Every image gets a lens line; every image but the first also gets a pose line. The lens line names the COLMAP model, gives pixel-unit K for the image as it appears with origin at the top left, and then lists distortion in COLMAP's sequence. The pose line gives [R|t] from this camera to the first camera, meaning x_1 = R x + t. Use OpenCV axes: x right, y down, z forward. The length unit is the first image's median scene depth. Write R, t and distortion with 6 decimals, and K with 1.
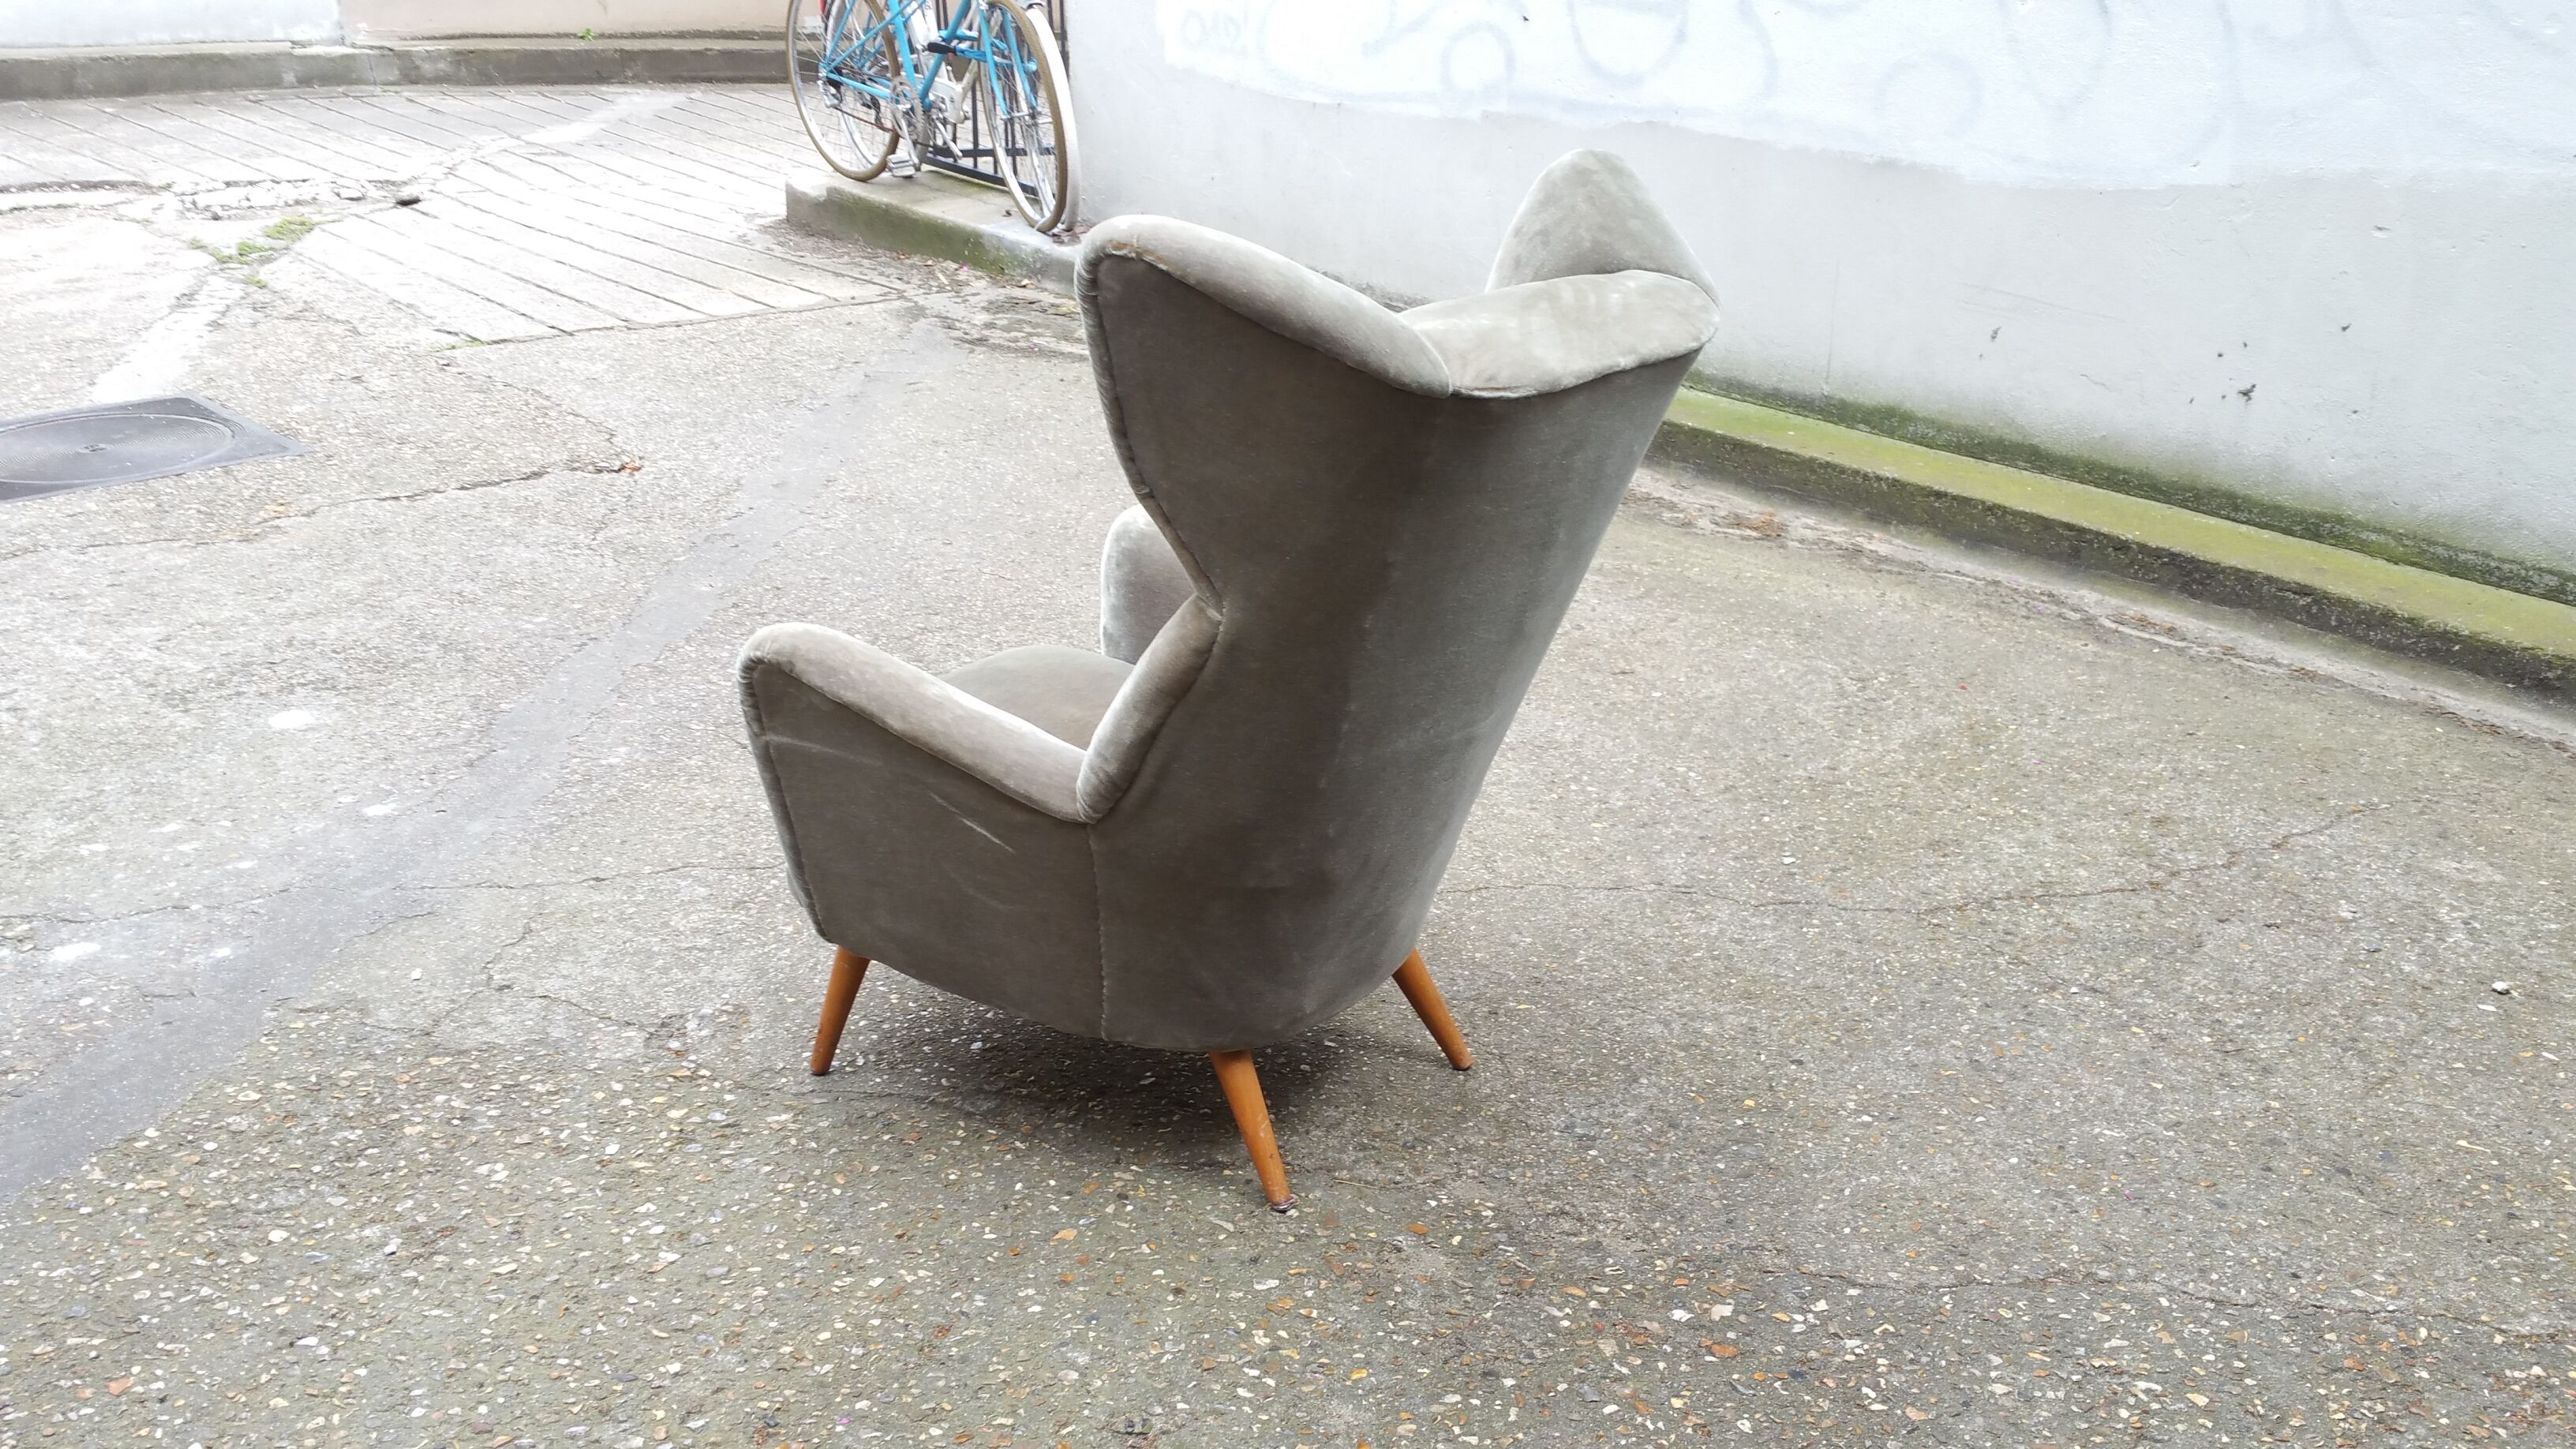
lens RADIAL K [[2461.5, 0, 1307.4], [0, 2461.5, 727.8], [0, 0, 1]] dist [0.057780, 0.000000]
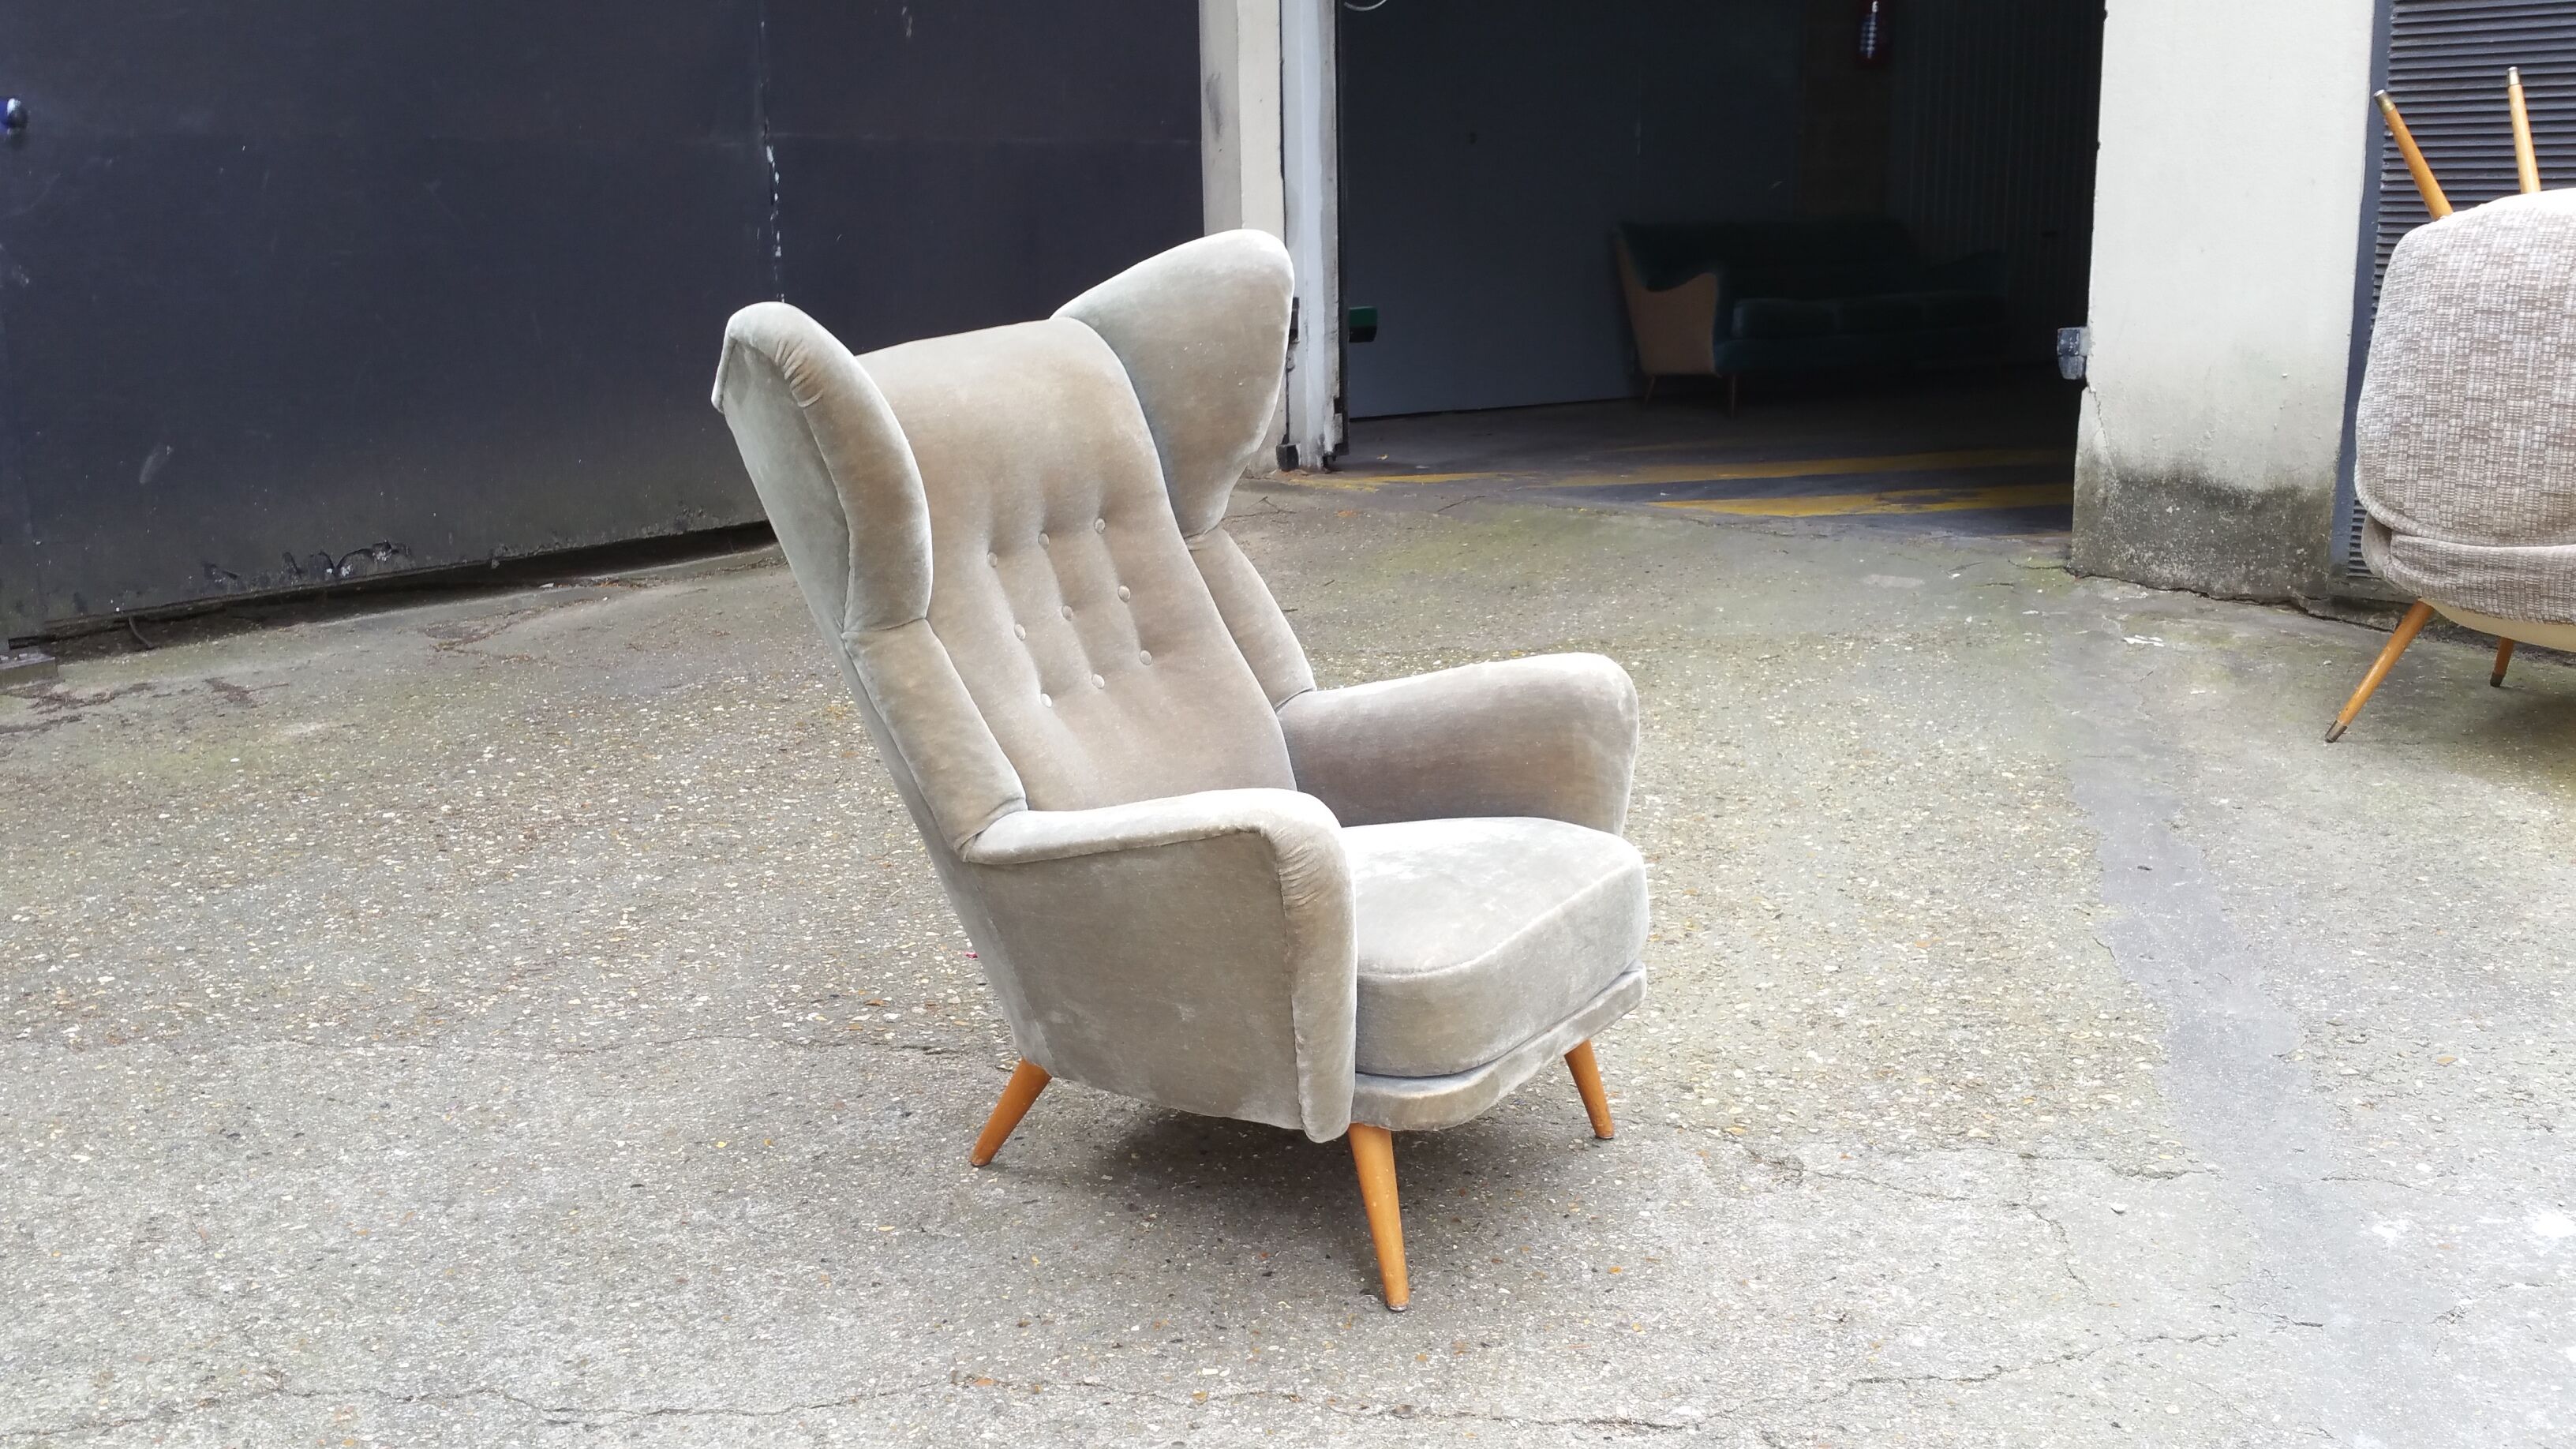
lens RADIAL K [[2461.5, 0, 1295.2], [0, 2461.5, 768.5], [0, 0, 1]] dist [0.057780, 0.000000]
pose [[-0.999858, 0.013759, 0.009742, -0.055345], [0.016856, 0.805132, 0.592857, -0.413304], [0.000313, 0.592937, -0.805249, 1.200090]]
